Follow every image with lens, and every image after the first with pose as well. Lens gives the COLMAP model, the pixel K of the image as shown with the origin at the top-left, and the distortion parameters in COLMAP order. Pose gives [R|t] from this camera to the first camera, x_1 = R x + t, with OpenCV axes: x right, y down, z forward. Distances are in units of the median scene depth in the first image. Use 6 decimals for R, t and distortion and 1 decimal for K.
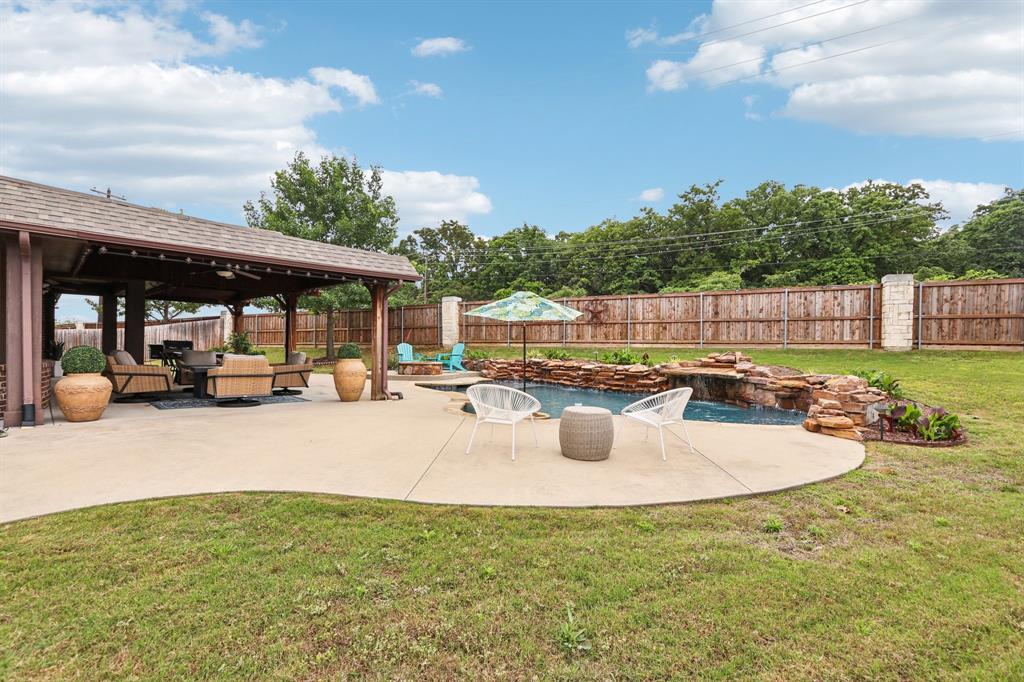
lens RADIAL K [[480.3, 0, 512.0], [0, 480.3, 341.0], [0, 0, 1]] dist [-0.002303, -0.000141]
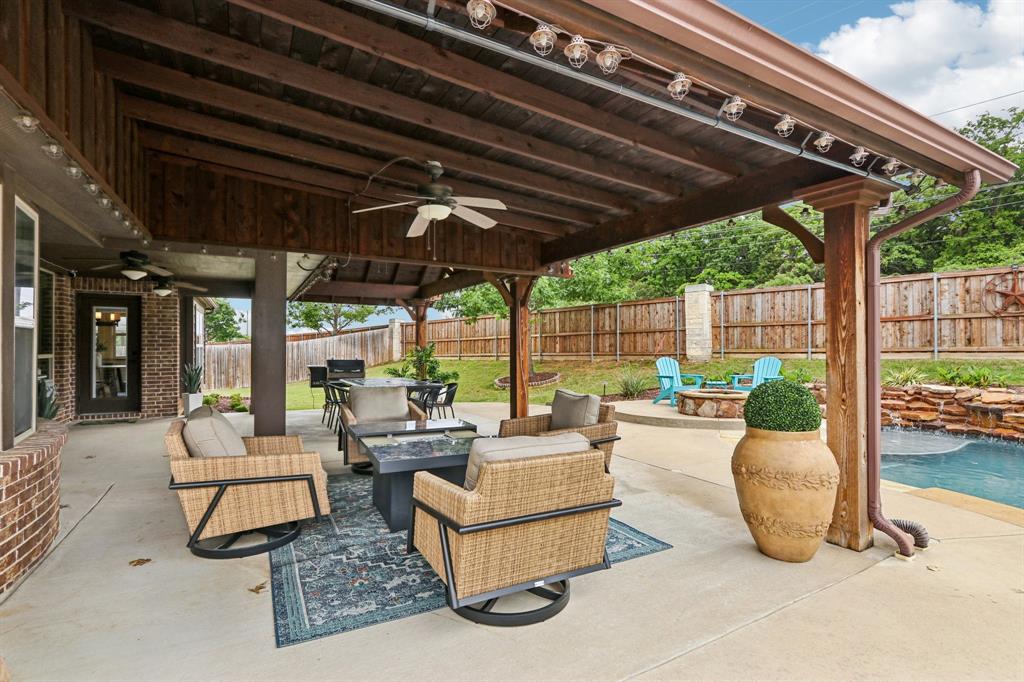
lens RADIAL K [[480.3, 0, 512.0], [0, 480.3, 341.0], [0, 0, 1]] dist [-0.002303, -0.000141]
pose [[0.960433, -0.021148, -0.277706, -0.204811], [0.018782, 0.999761, -0.011177, -0.011494], [0.277876, 0.005519, 0.960601, 0.301418]]
